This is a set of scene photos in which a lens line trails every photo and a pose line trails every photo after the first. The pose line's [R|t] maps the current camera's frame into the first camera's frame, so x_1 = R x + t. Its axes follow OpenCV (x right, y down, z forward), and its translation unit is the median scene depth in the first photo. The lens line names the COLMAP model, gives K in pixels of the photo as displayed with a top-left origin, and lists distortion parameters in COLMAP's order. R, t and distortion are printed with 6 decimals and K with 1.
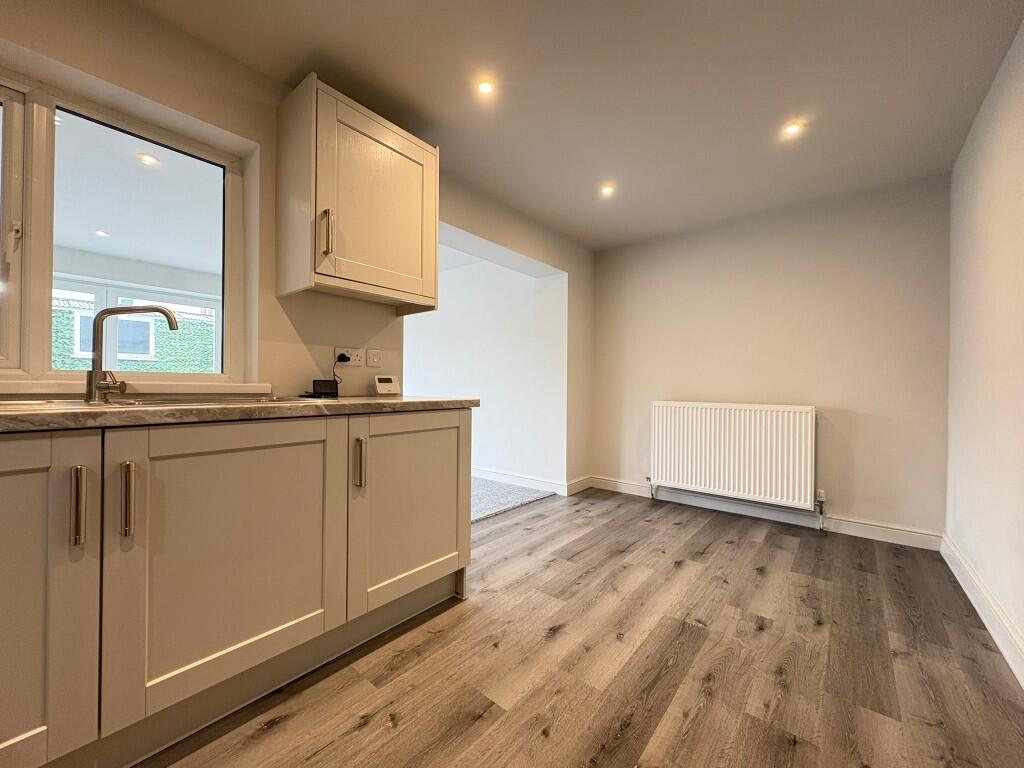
lens RADIAL K [[406.4, 0, 511.0], [0, 406.4, 384.9], [0, 0, 1]] dist [-0.000987, 0.001018]
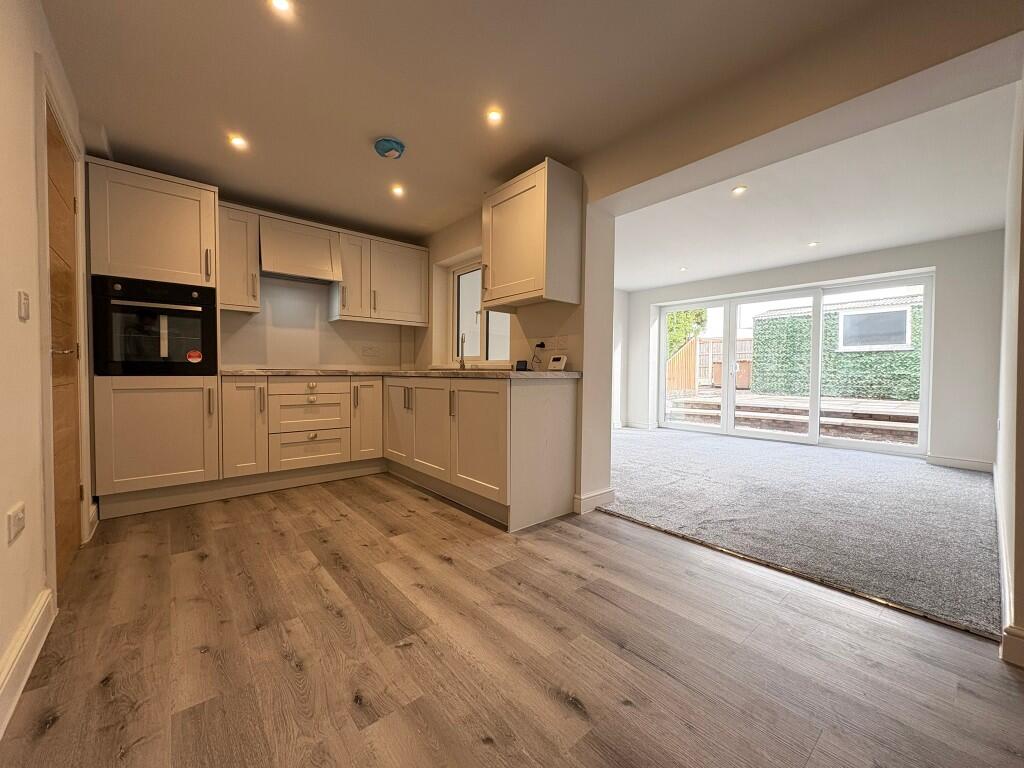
lens RADIAL K [[406.4, 0, 510.5], [0, 406.4, 384.6], [0, 0, 1]] dist [-0.000987, 0.001018]
pose [[-0.177169, 0.019032, -0.983996, 1.308737], [-0.009229, 0.999737, 0.020998, 0.057456], [0.984137, 0.012801, -0.176947, 1.452942]]
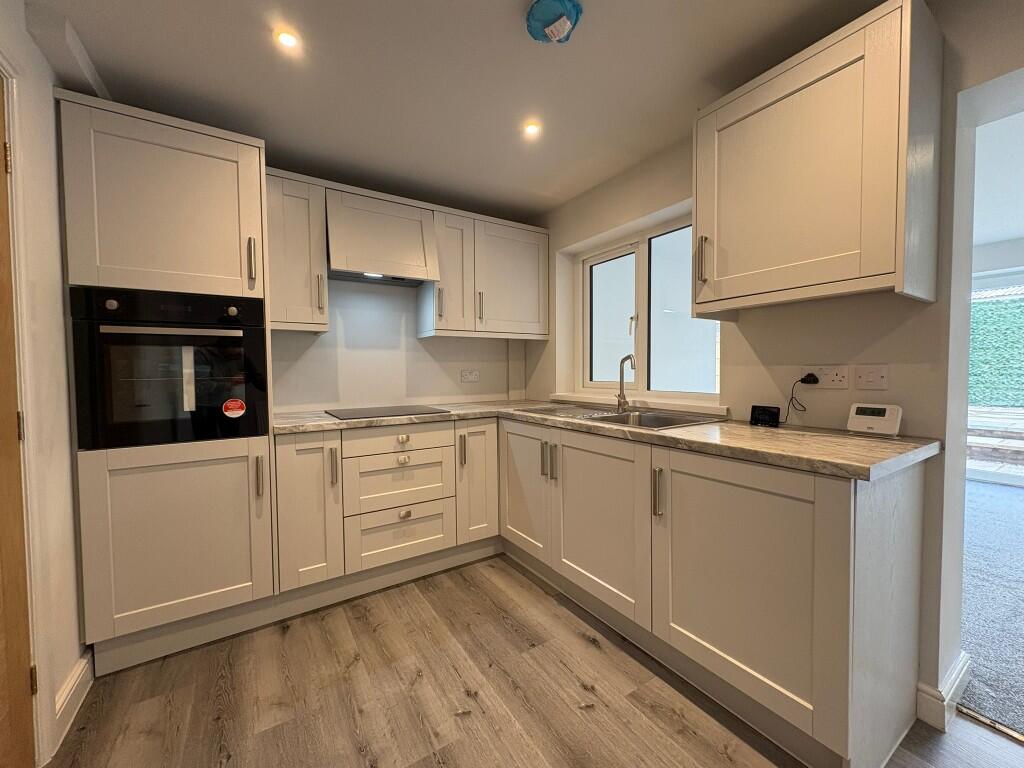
lens RADIAL K [[406.4, 0, 510.1], [0, 406.4, 385.1], [0, 0, 1]] dist [-0.000987, 0.001018]
pose [[-0.310209, 0.029041, -0.950225, 0.653845], [0.006516, 0.999575, 0.028422, -0.101716], [0.950646, 0.002625, -0.310267, 0.872754]]
